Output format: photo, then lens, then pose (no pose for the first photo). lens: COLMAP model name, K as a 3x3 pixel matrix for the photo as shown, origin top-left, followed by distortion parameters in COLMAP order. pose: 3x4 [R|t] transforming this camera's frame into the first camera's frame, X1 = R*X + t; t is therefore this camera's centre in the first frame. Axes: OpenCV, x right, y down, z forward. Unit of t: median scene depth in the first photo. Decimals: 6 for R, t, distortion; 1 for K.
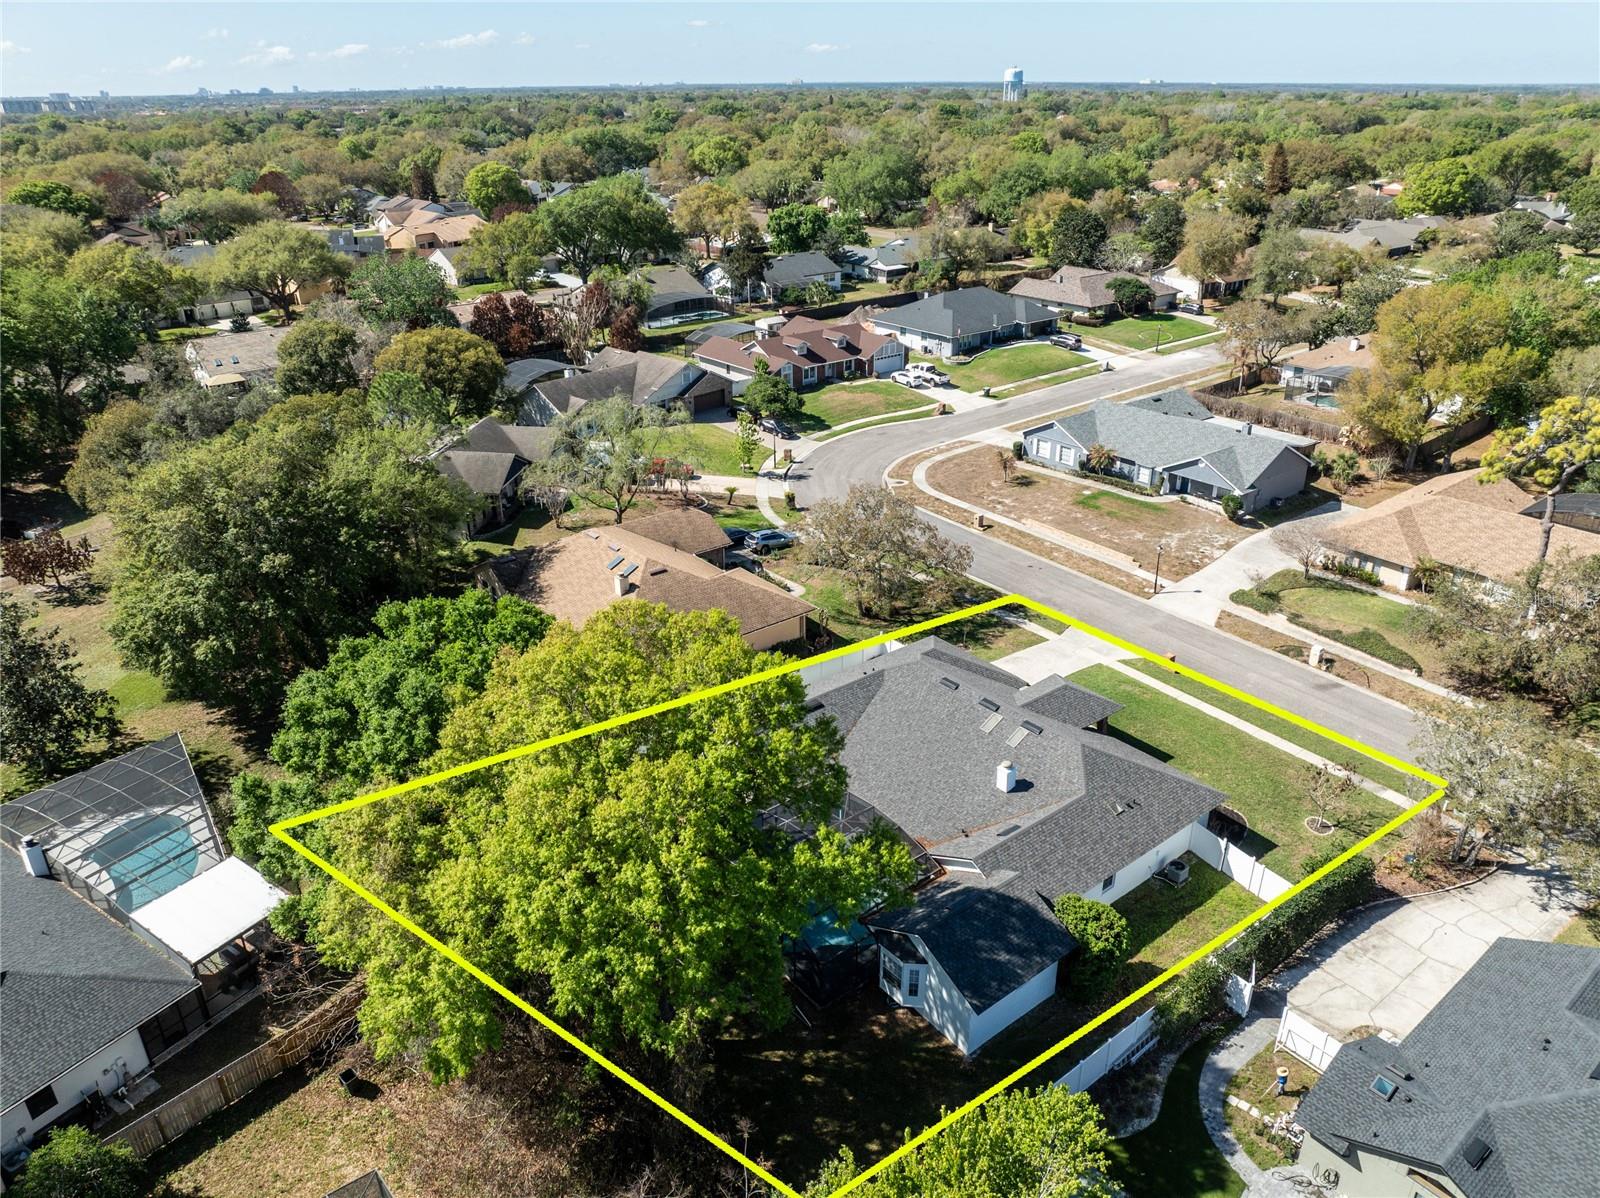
lens RADIAL K [[1129.7, 0, 798.9], [0, 1129.7, 585.0], [0, 0, 1]] dist [-0.036001, 0.002437]
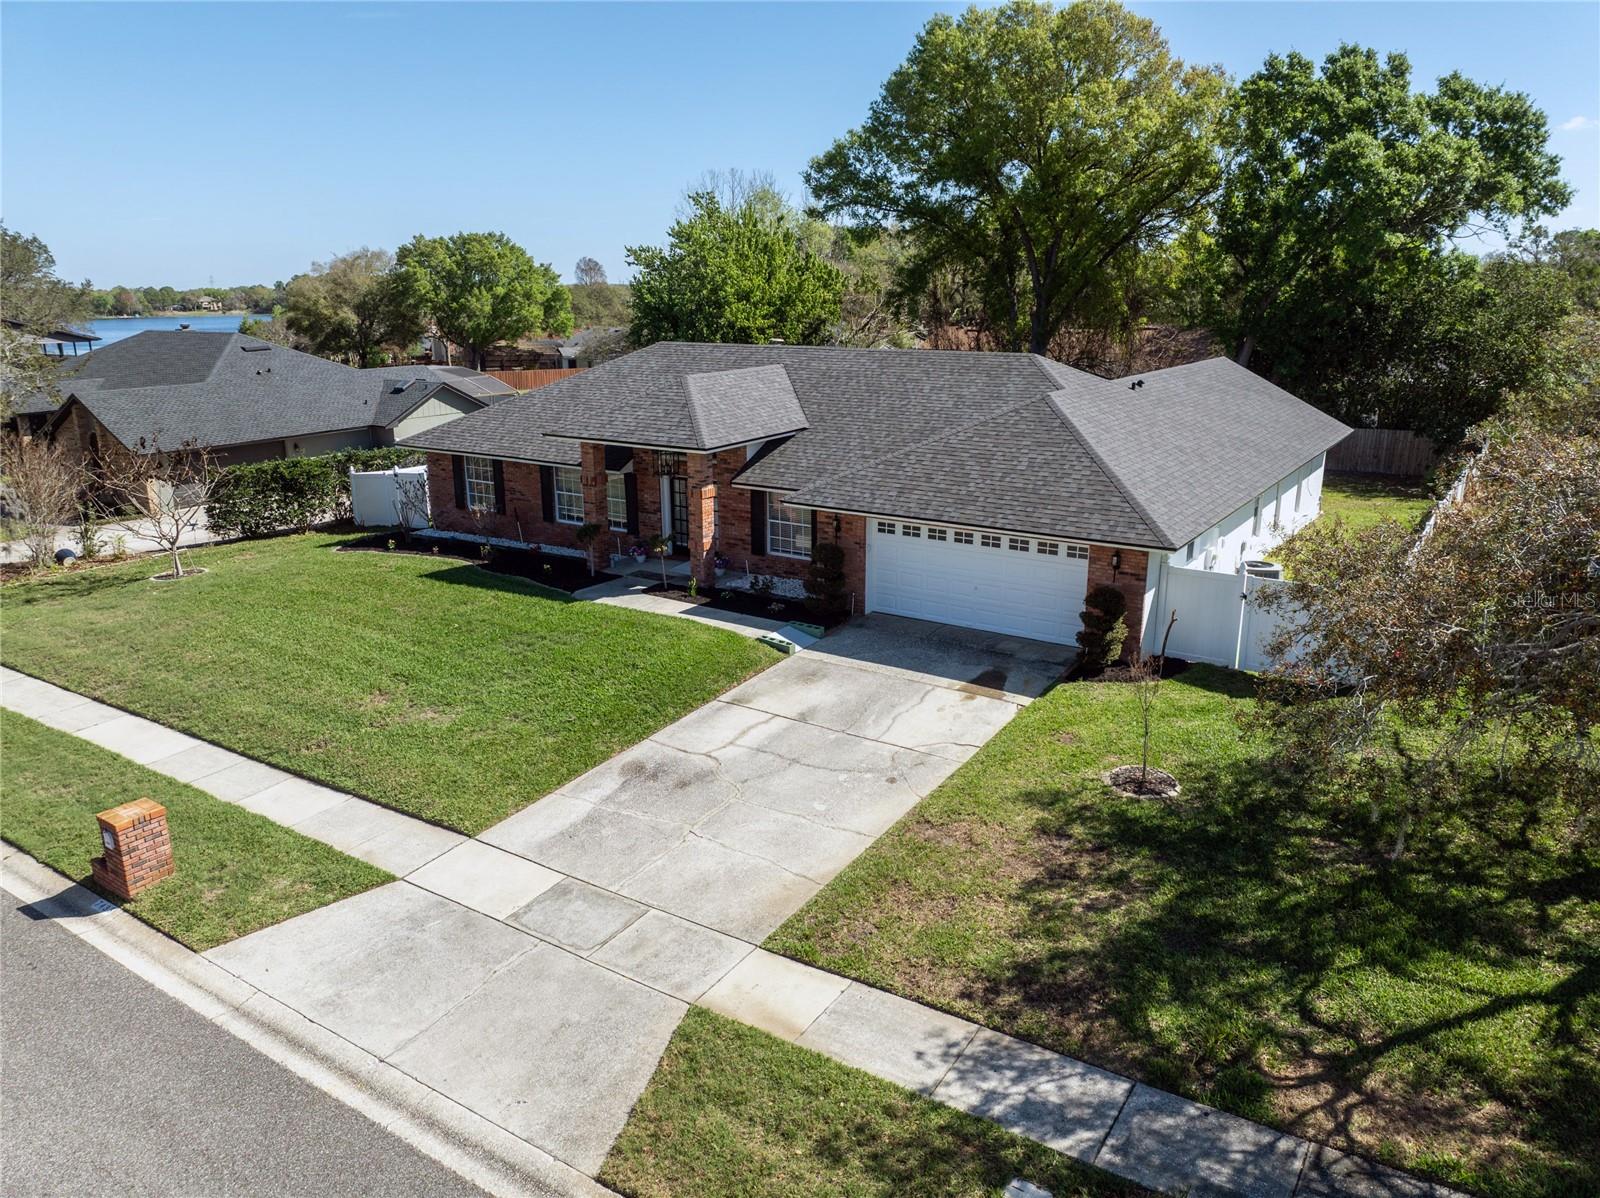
lens RADIAL K [[1126.6, 0, 802.1], [0, 1126.6, 594.8], [0, 0, 1]] dist [-0.040194, 0.005701]
pose [[-0.951636, 0.094718, -0.292263, 0.178433], [-0.114133, 0.774219, 0.622542, -0.062973], [0.285242, 0.625790, -0.725964, 0.751777]]
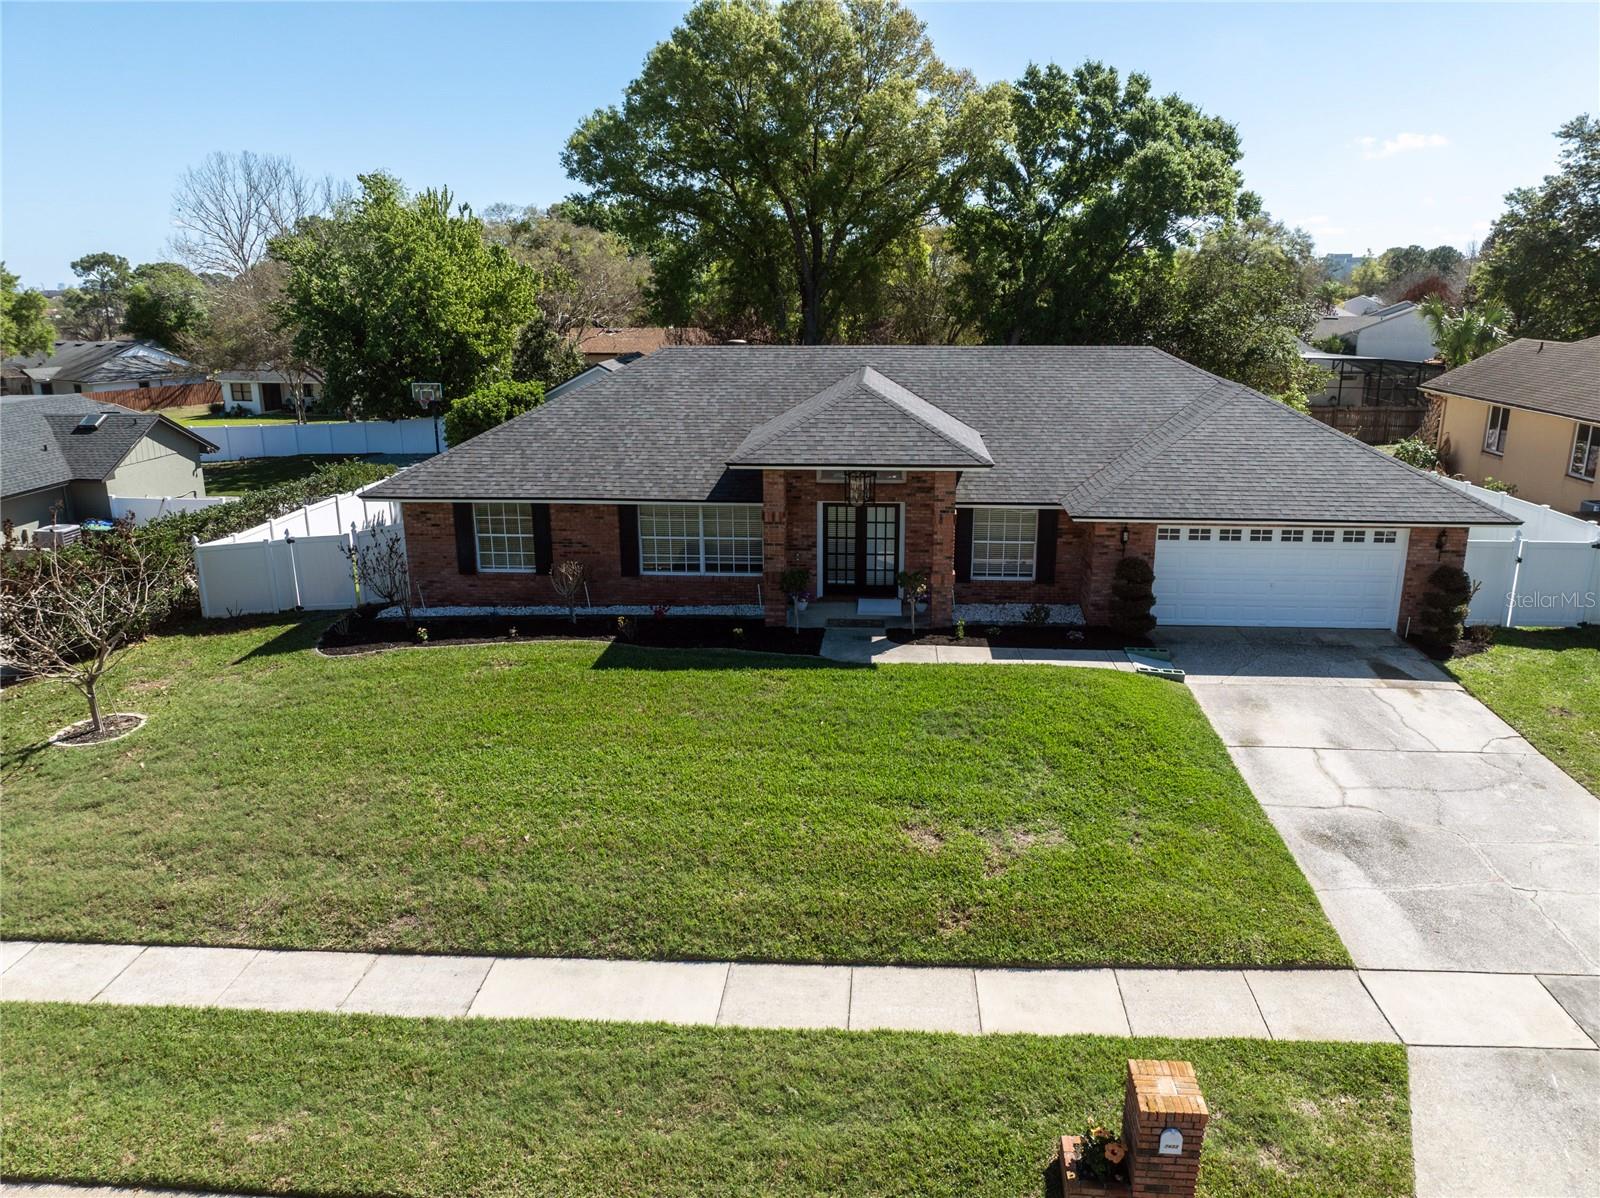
lens RADIAL K [[1126.6, 0, 802.1], [0, 1126.6, 594.8], [0, 0, 1]] dist [-0.040194, 0.005701]
pose [[-0.679718, 0.208269, -0.703284, 0.281034], [-0.291452, 0.803199, 0.519544, -0.020296], [0.673082, 0.558117, -0.485249, 0.657746]]
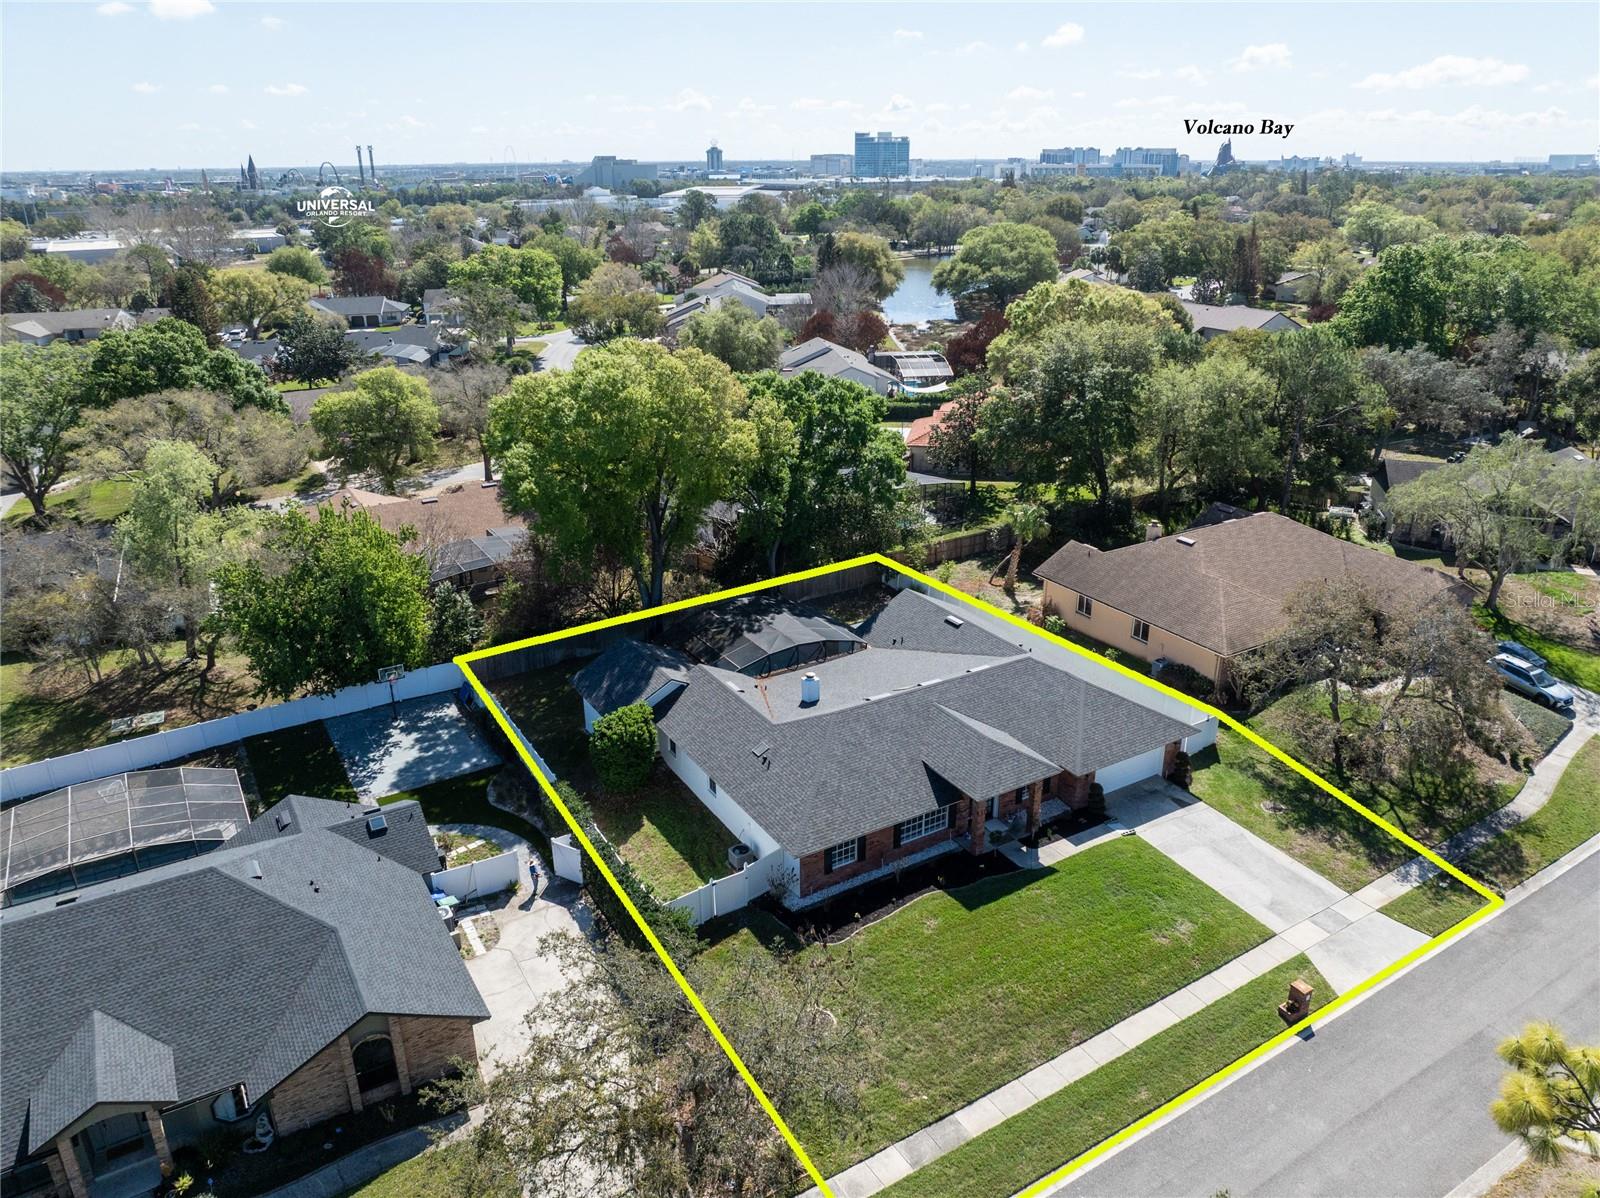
lens RADIAL K [[1126.6, 0, 802.1], [0, 1126.6, 594.8], [0, 0, 1]] dist [-0.040194, 0.005701]
pose [[-0.128189, 0.371784, -0.919426, 0.516677], [-0.401221, 0.828380, 0.390908, -0.137765], [0.906967, 0.419003, 0.042978, 0.443325]]
